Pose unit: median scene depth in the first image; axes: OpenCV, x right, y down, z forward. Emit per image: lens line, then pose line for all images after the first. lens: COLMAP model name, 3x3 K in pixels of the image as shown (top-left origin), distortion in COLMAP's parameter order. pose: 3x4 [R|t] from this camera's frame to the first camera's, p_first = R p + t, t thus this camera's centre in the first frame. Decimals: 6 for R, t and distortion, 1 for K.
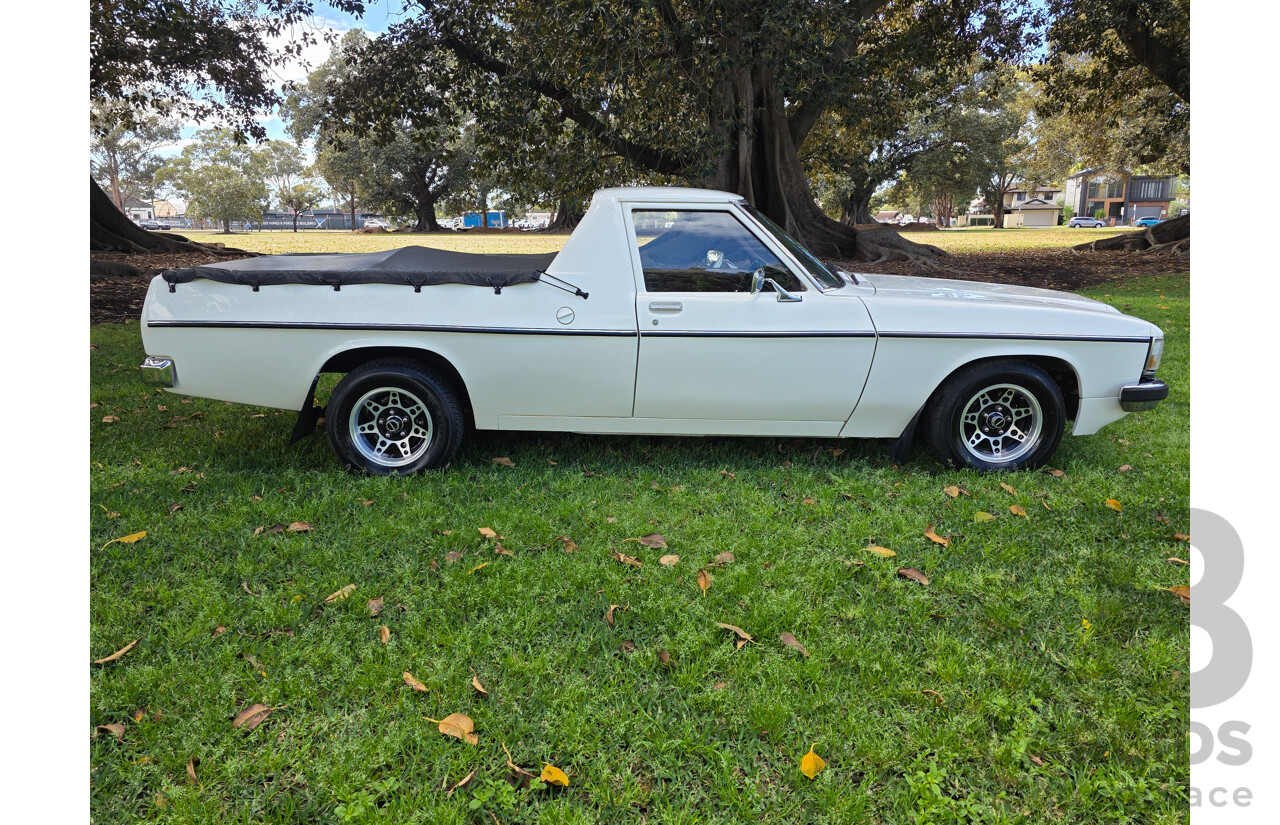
lens RADIAL K [[871.5, 0, 639.4], [0, 871.5, 407.7], [0, 0, 1]] dist [0.089863, -0.075582]
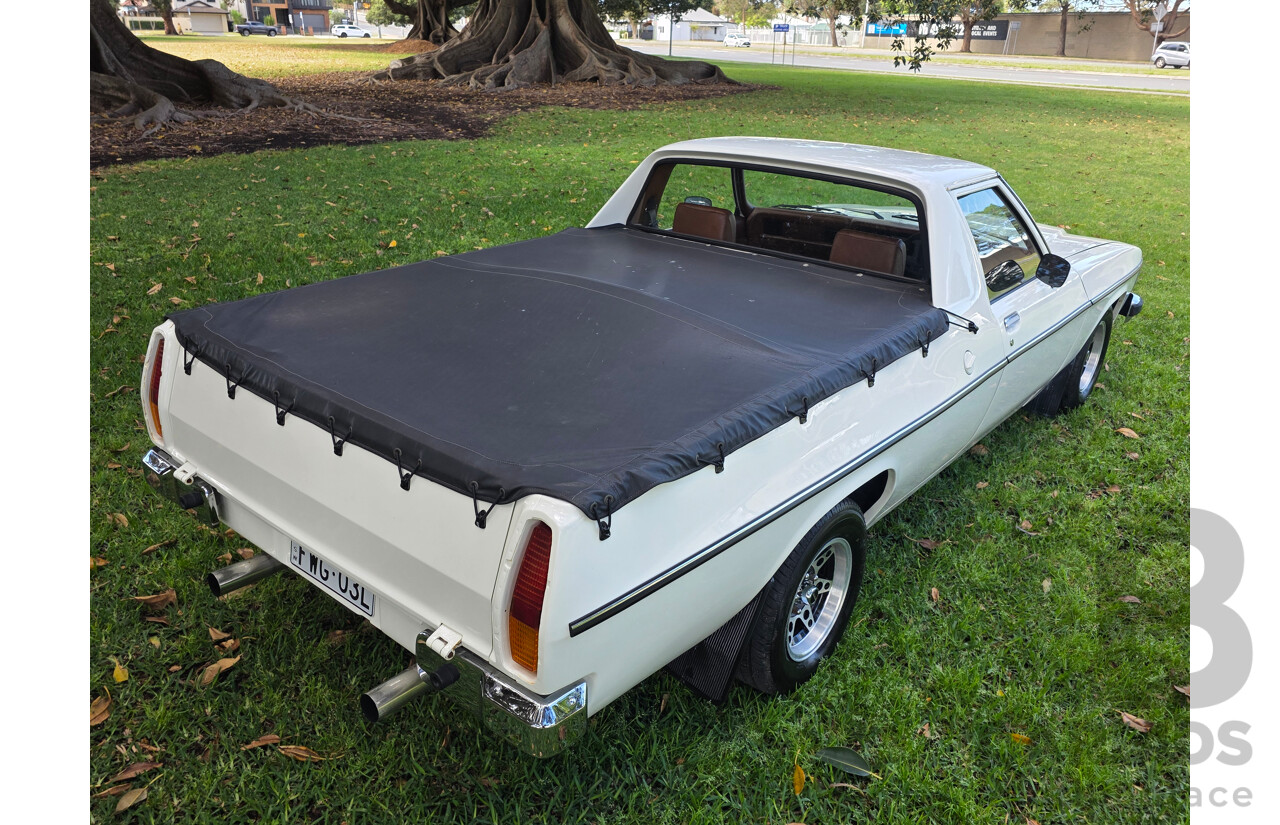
lens RADIAL K [[880.1, 0, 635.0], [0, 880.1, 414.1], [0, 0, 1]] dist [0.072379, -0.076282]
pose [[0.658089, -0.285778, 0.696599, -0.742198], [0.137820, 0.955261, 0.261692, -0.276913], [-0.740220, -0.076212, 0.668032, 0.656378]]
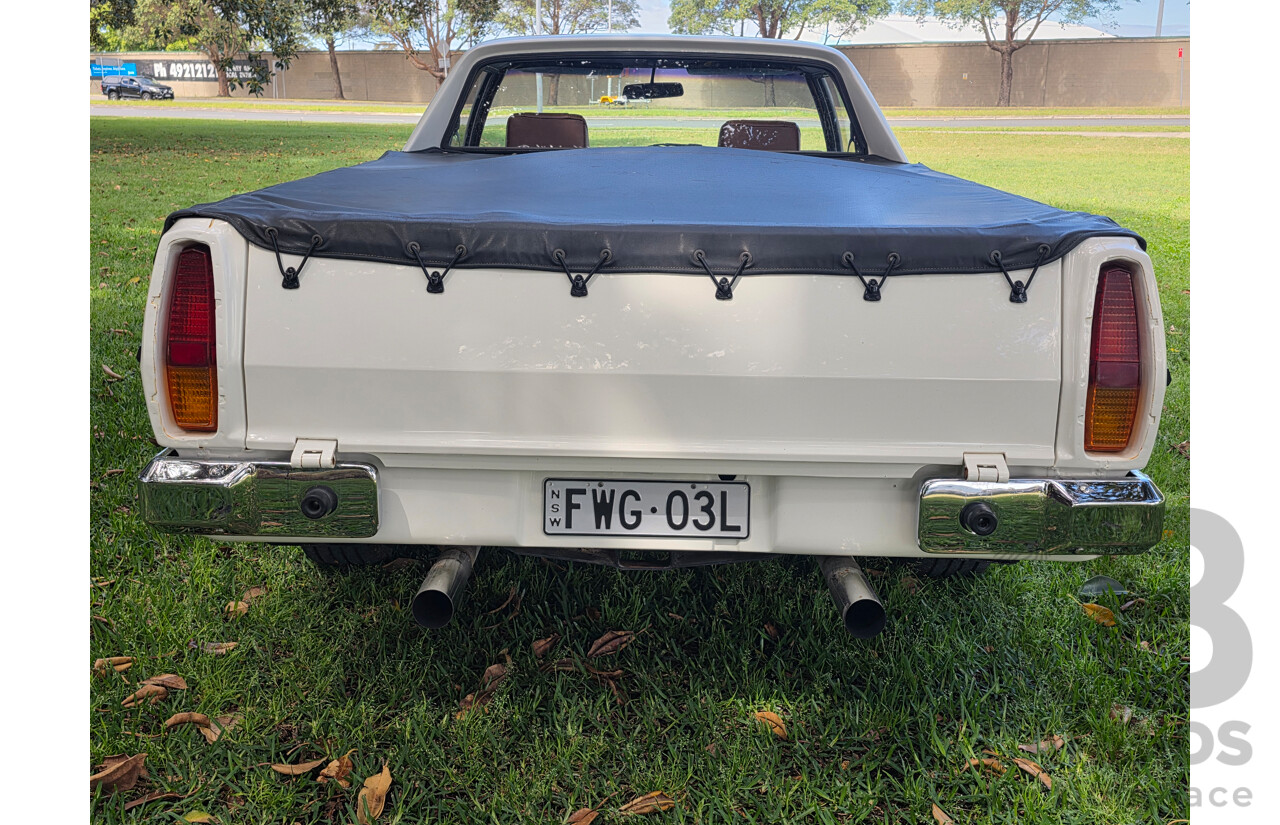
lens RADIAL K [[1143.2, 0, 631.8], [0, 1143.2, 413.0], [0, 0, 1]] dist [0.124334, -0.204474]
pose [[0.043412, -0.269849, 0.961923, -0.960943], [0.205876, 0.944582, 0.255694, -0.232211], [-0.977615, 0.186937, 0.096561, 1.091096]]
